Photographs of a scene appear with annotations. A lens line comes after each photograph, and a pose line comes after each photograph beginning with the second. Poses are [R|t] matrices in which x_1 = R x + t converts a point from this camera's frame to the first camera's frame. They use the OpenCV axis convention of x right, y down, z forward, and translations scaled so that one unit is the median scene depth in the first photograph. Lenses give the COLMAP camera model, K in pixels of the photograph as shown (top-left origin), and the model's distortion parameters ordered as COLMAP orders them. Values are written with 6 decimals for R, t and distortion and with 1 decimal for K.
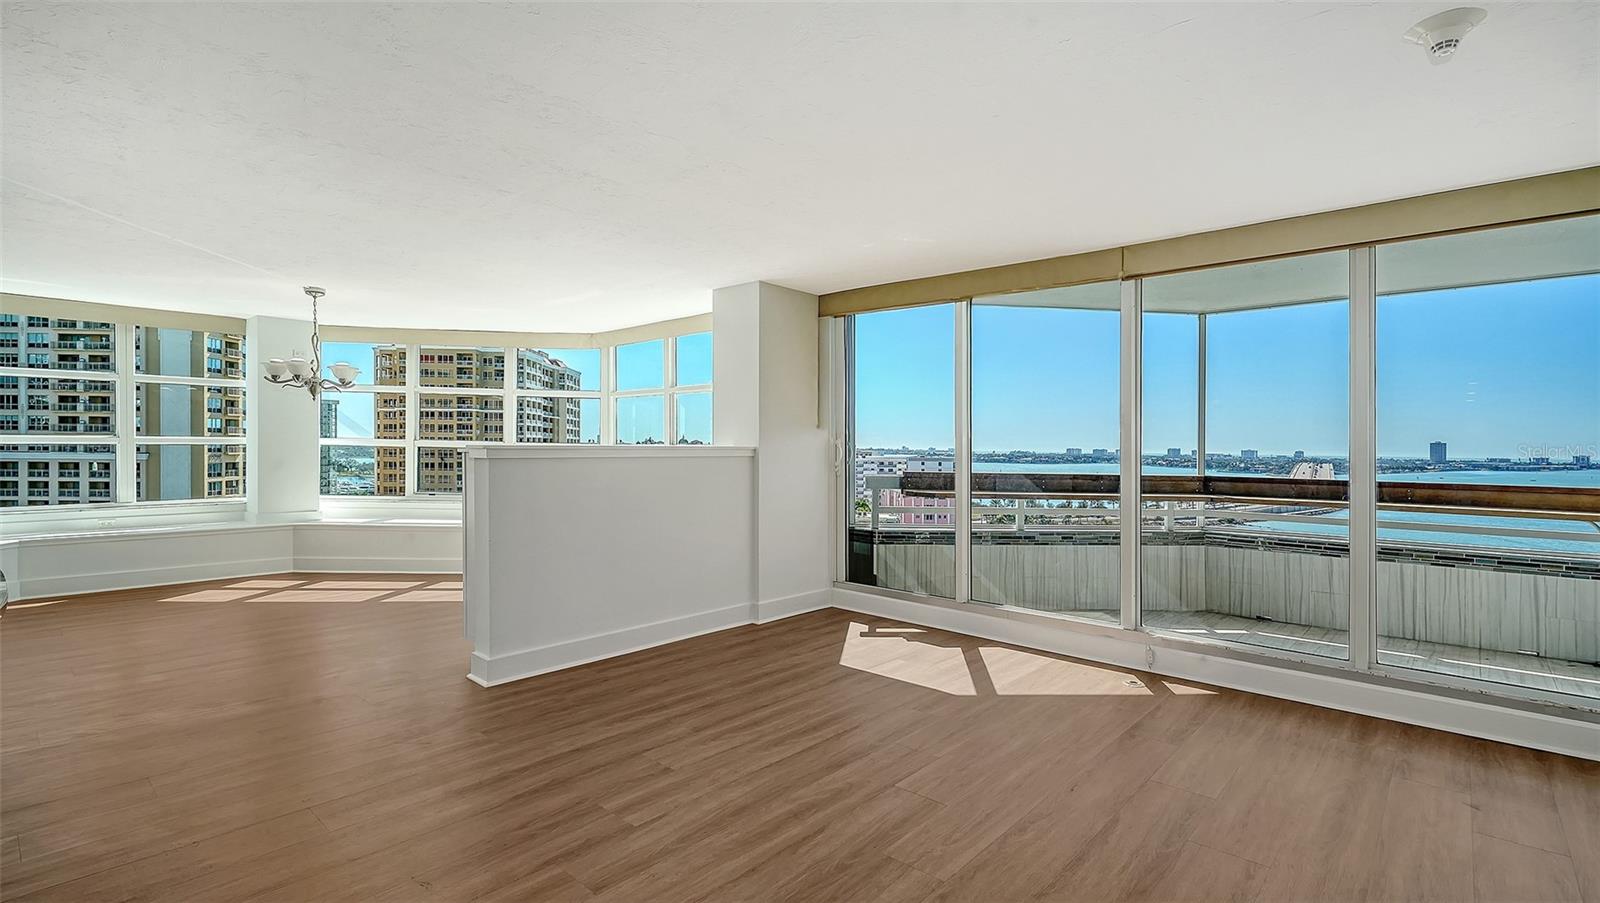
lens RADIAL K [[740.7, 0, 800.0], [0, 740.7, 451.5], [0, 0, 1]] dist [0.012903, -0.000187]
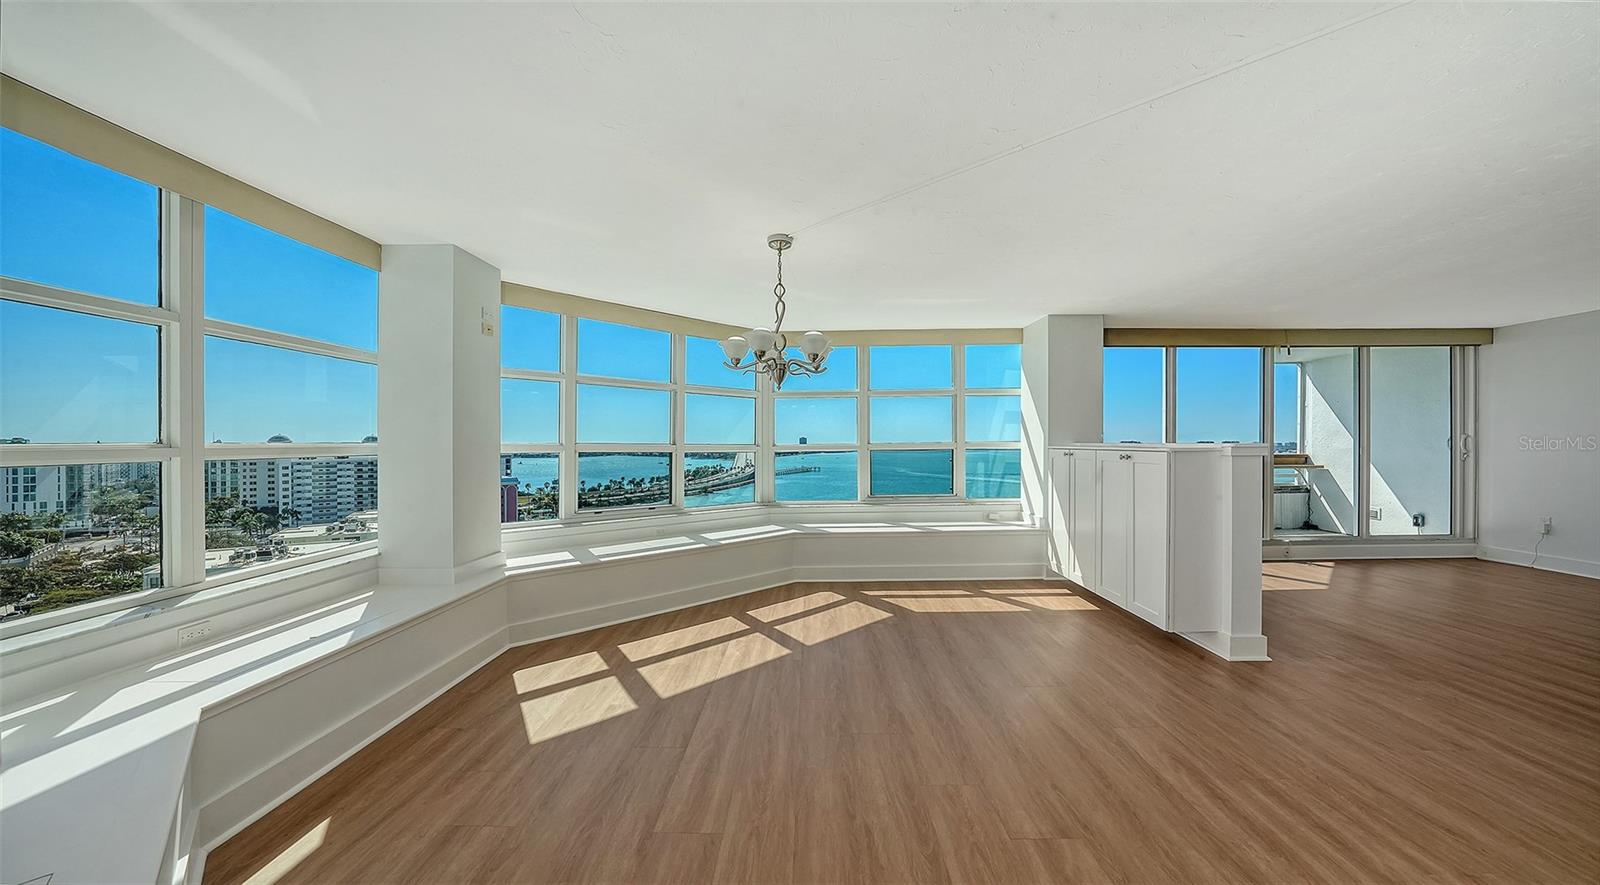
lens RADIAL K [[575.8, 0, 800.0], [0, 575.8, 442.5], [0, 0, 1]] dist [-0.000409, 0.000303]
pose [[0.744085, -0.015633, 0.667902, -0.897840], [0.021370, 0.999772, -0.000407, -0.013961], [-0.667743, 0.014576, 0.744249, 0.496416]]
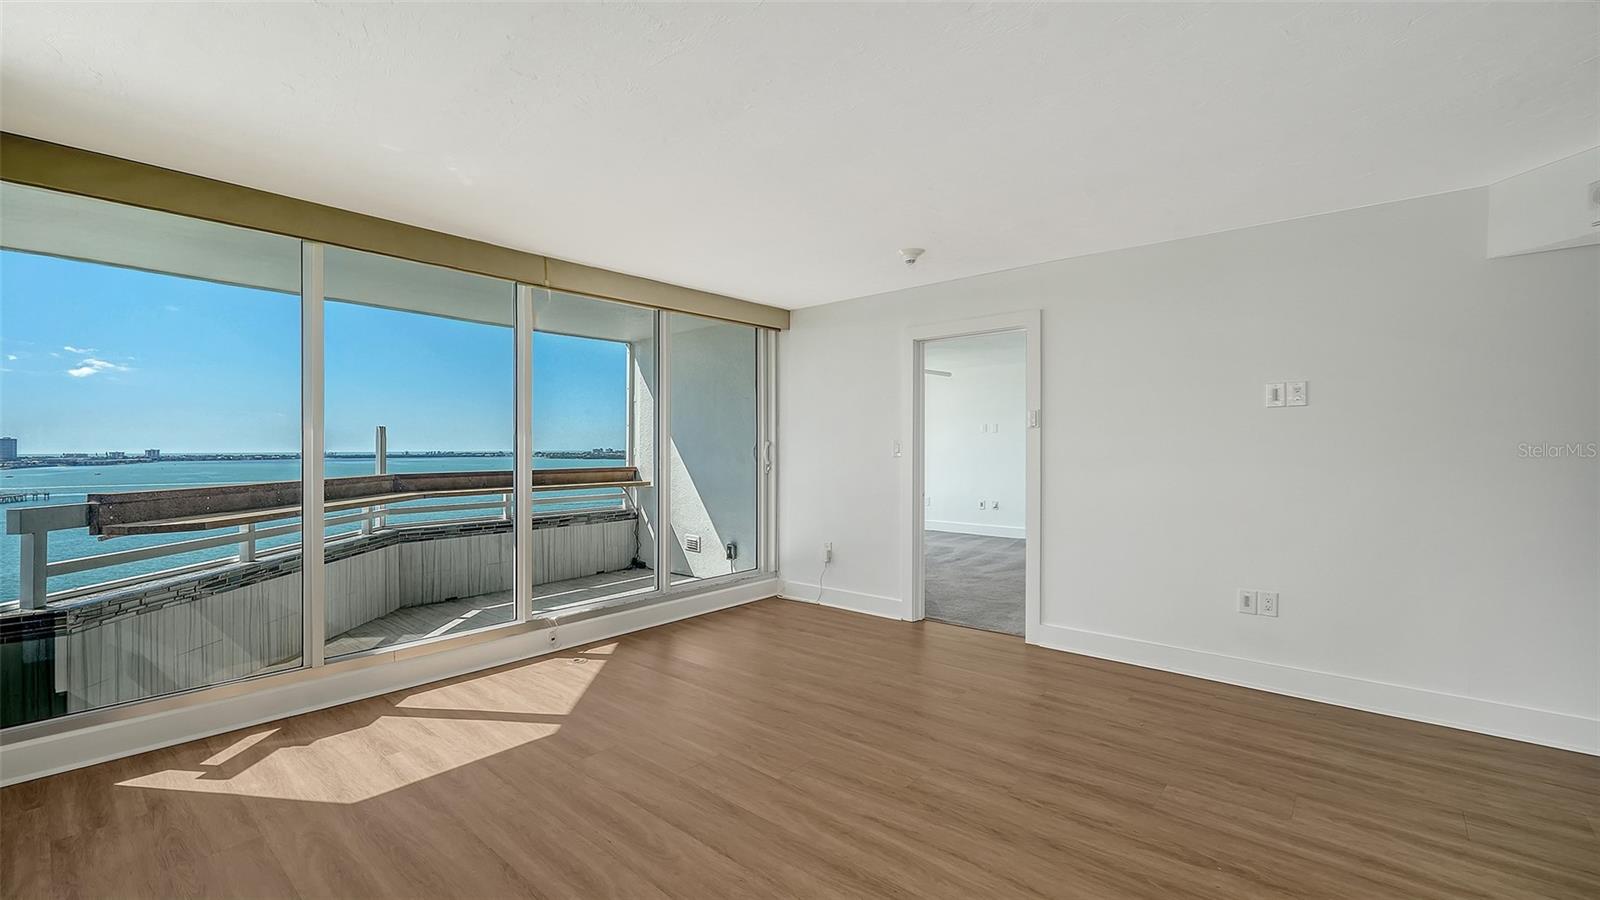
lens RADIAL K [[671.4, 0, 822.2], [0, 671.4, 450.3], [0, 0, 1]] dist [0.000604, 0.000015]
pose [[-0.026739, -0.018613, 0.999469, -0.350931], [0.012211, 0.999746, 0.018945, -0.008754], [-0.999568, 0.012711, -0.026505, 0.425630]]
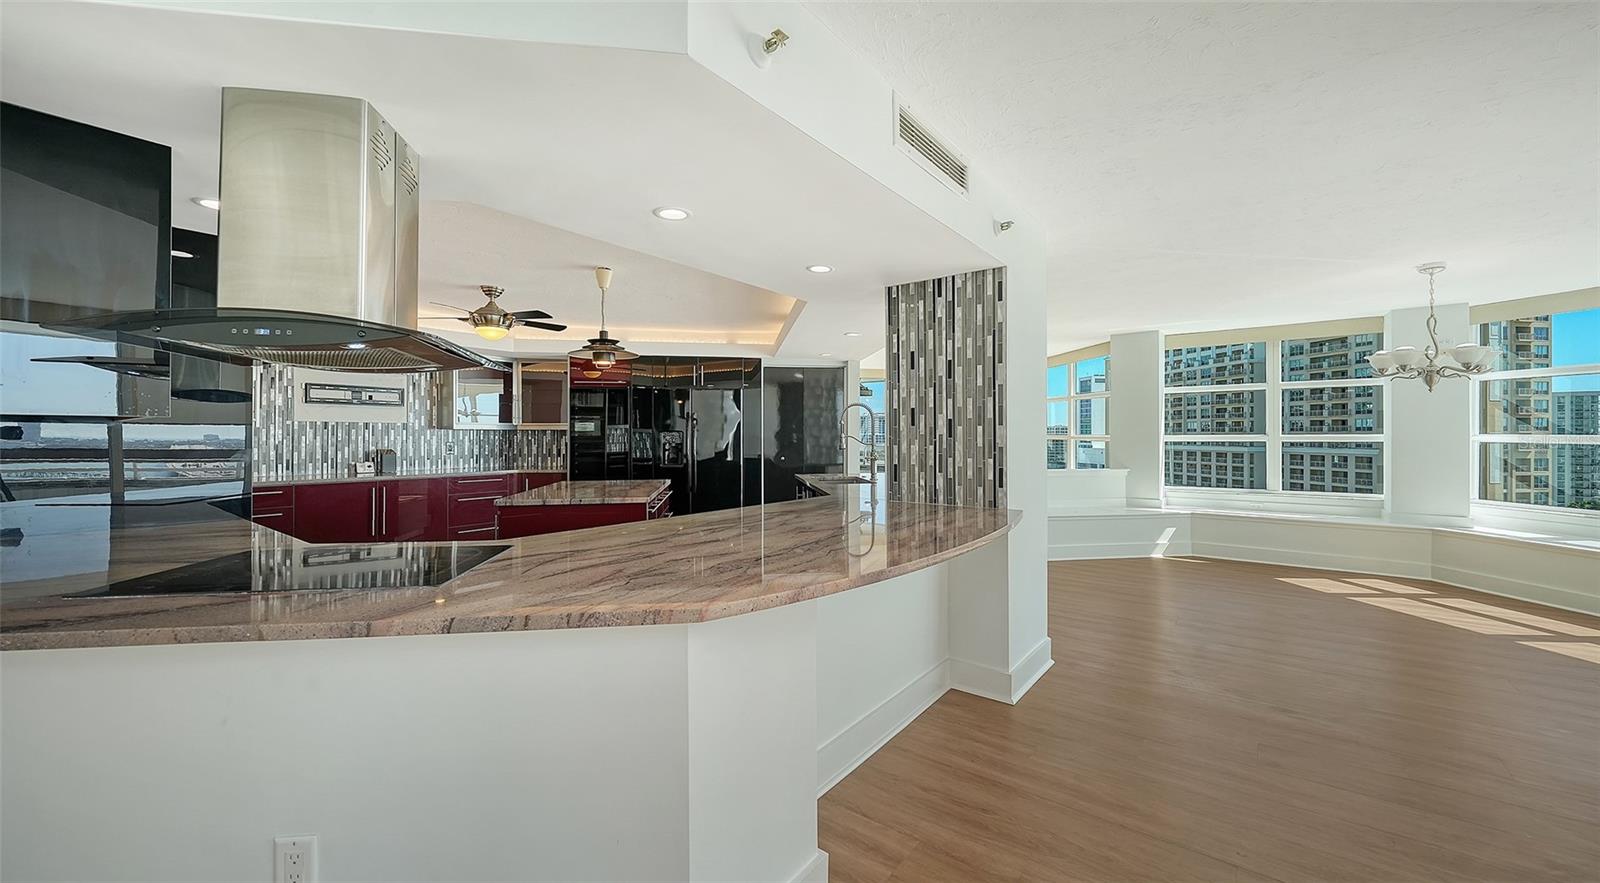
lens RADIAL K [[607.3, 0, 800.0], [0, 607.3, 441.5], [0, 0, 1]] dist [-0.001245, 0.000019]
pose [[0.088394, -0.000599, -0.996085, -0.003554], [-0.009072, 0.999958, -0.001406, -0.001757], [0.996044, 0.009160, 0.088385, 0.171343]]
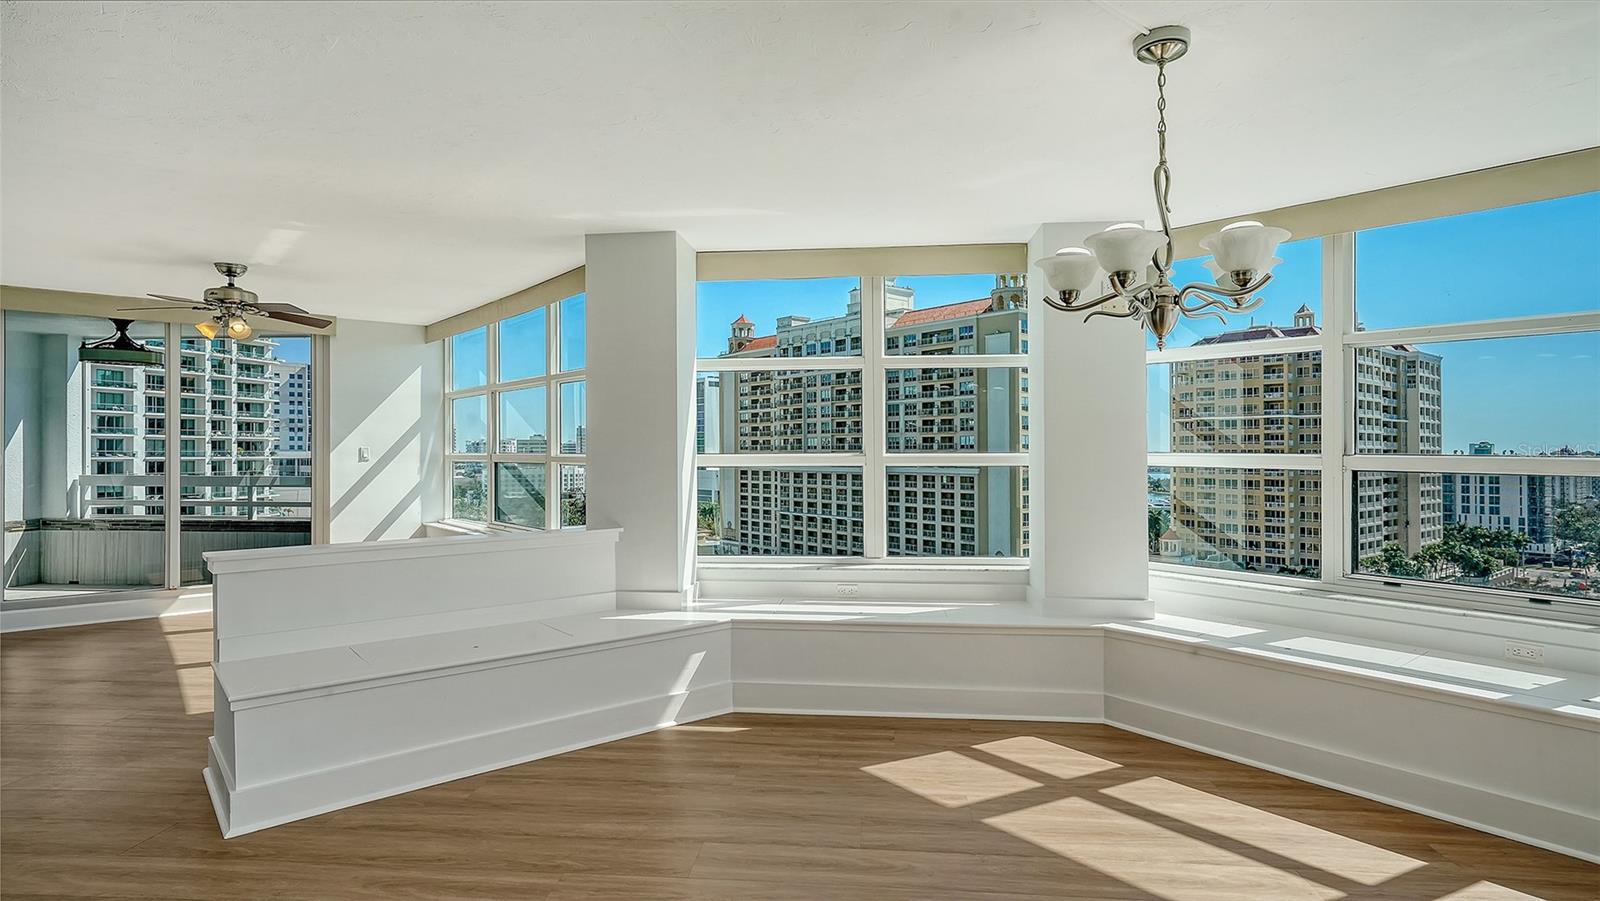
lens RADIAL K [[853.7, 0, 800.0], [0, 853.7, 450.5], [0, 0, 1]] dist [0.025919, 0.000164]
pose [[0.601351, -0.014091, -0.798861, -0.376273], [-0.000963, 0.999831, -0.018361, -0.010226], [0.798984, 0.011810, 0.601236, 0.539967]]
